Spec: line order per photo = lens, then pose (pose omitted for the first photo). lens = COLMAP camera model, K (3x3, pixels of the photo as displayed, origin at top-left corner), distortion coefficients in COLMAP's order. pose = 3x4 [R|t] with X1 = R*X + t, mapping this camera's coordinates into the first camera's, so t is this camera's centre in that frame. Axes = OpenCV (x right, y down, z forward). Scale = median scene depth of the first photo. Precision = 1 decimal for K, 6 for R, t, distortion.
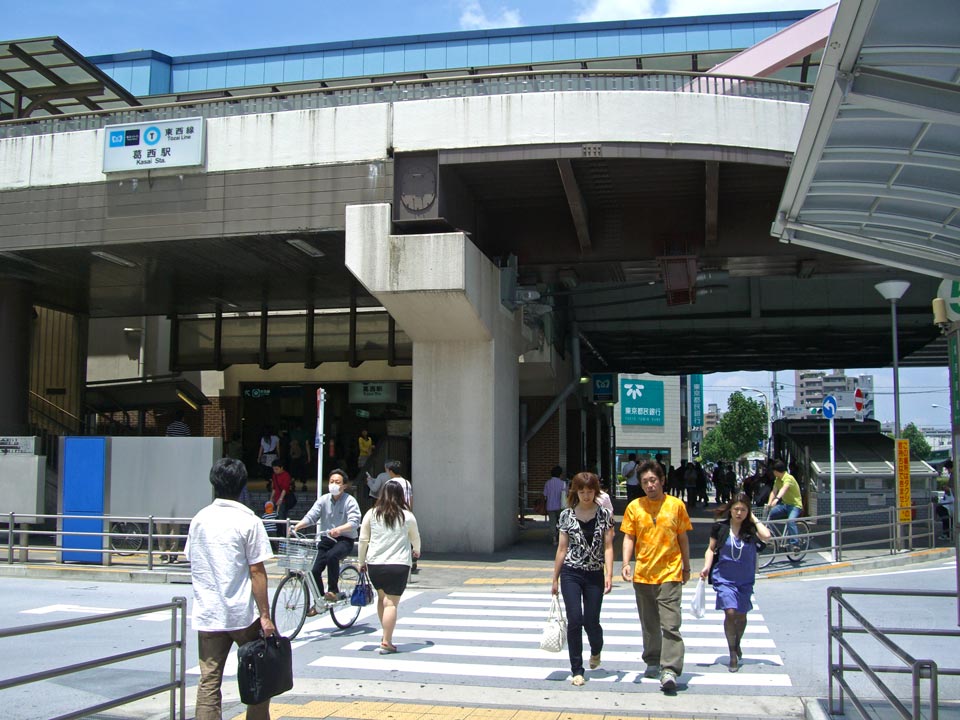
lens RADIAL K [[1070.6, 0, 480.1], [0, 1070.6, 359.1], [0, 0, 1]] dist [-0.126547, 0.000000]
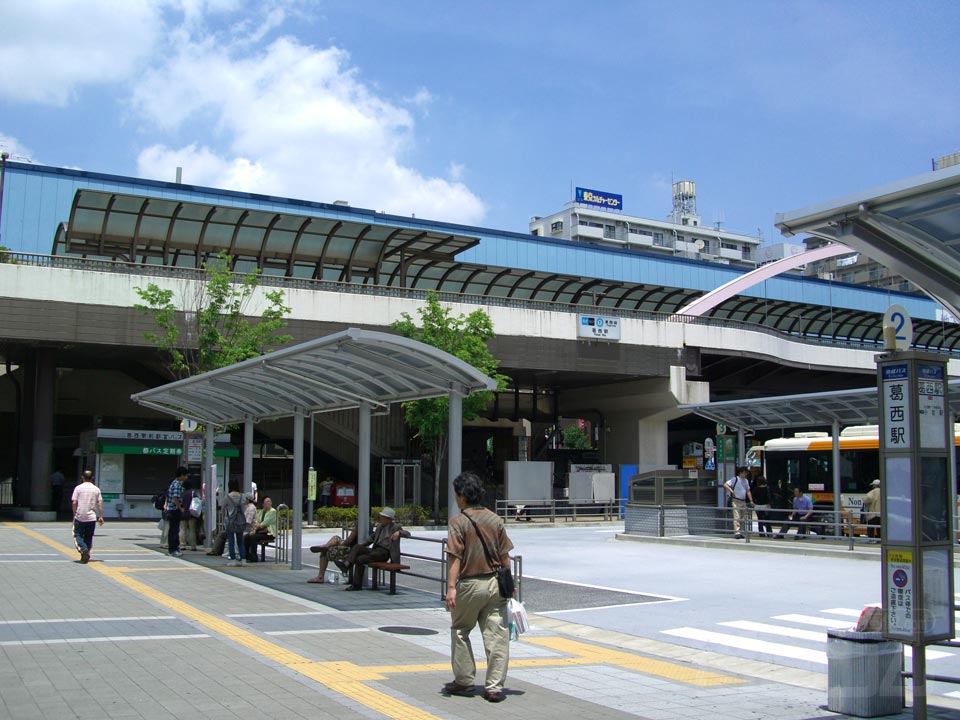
lens RADIAL K [[1070.6, 0, 481.0], [0, 1070.6, 361.9], [0, 0, 1]] dist [-0.126547, 0.000000]
pose [[0.732698, 0.069107, 0.677036, -2.023958], [-0.078276, 0.996786, -0.017034, -0.078889], [-0.676037, -0.040515, 0.735753, -0.457828]]
